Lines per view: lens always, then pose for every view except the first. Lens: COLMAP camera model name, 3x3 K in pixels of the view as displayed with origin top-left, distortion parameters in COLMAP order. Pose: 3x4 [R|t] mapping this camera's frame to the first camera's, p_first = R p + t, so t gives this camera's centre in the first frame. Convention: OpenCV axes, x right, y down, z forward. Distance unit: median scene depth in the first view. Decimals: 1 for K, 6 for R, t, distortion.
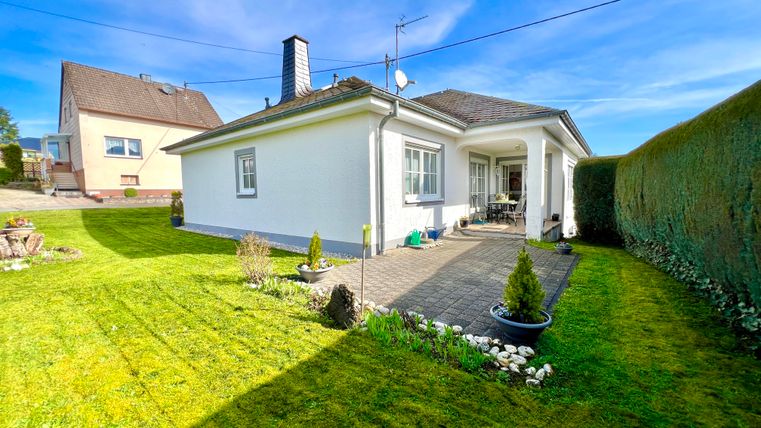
lens RADIAL K [[303.0, 0, 380.5], [0, 303.0, 214.0], [0, 0, 1]] dist [-0.000275, -0.000174]
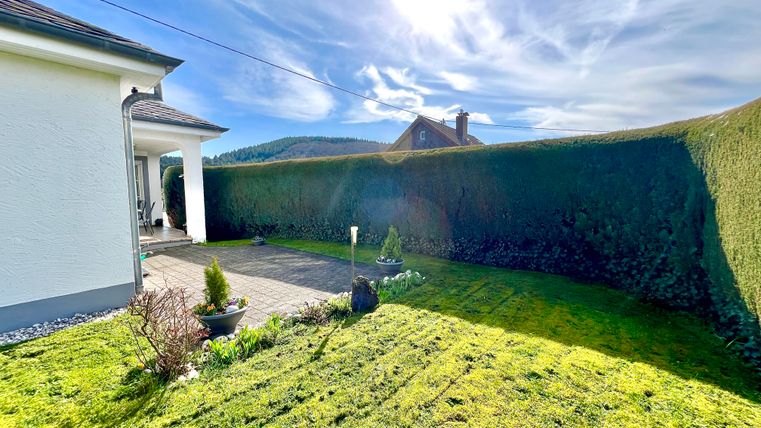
lens RADIAL K [[301.6, 0, 381.6], [0, 301.6, 210.1], [0, 0, 1]] dist [-0.000258, 0.000041]
pose [[0.041113, -0.056016, 0.997583, -1.051362], [0.077196, 0.995621, 0.052725, -0.072310], [-0.996168, 0.074842, 0.045257, 0.681237]]
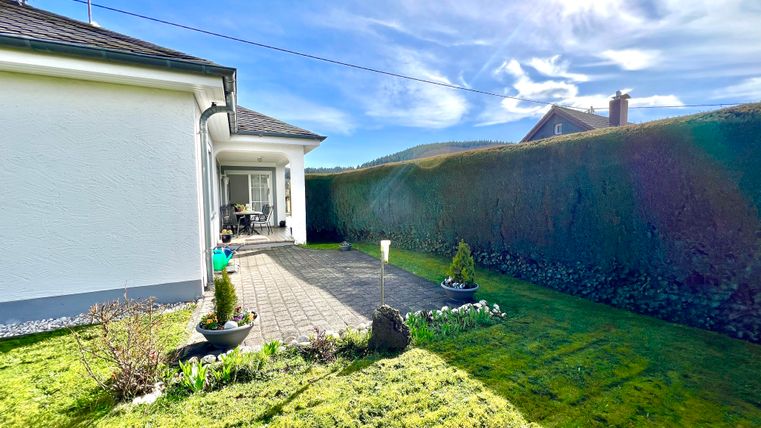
lens RADIAL K [[303.0, 0, 380.5], [0, 303.0, 214.0], [0, 0, 1]] dist [-0.000275, -0.000174]
pose [[0.450274, -0.044820, 0.891765, -0.760867], [0.069587, 0.997463, 0.014997, -0.053108], [-0.890175, 0.055303, 0.452250, 0.467251]]
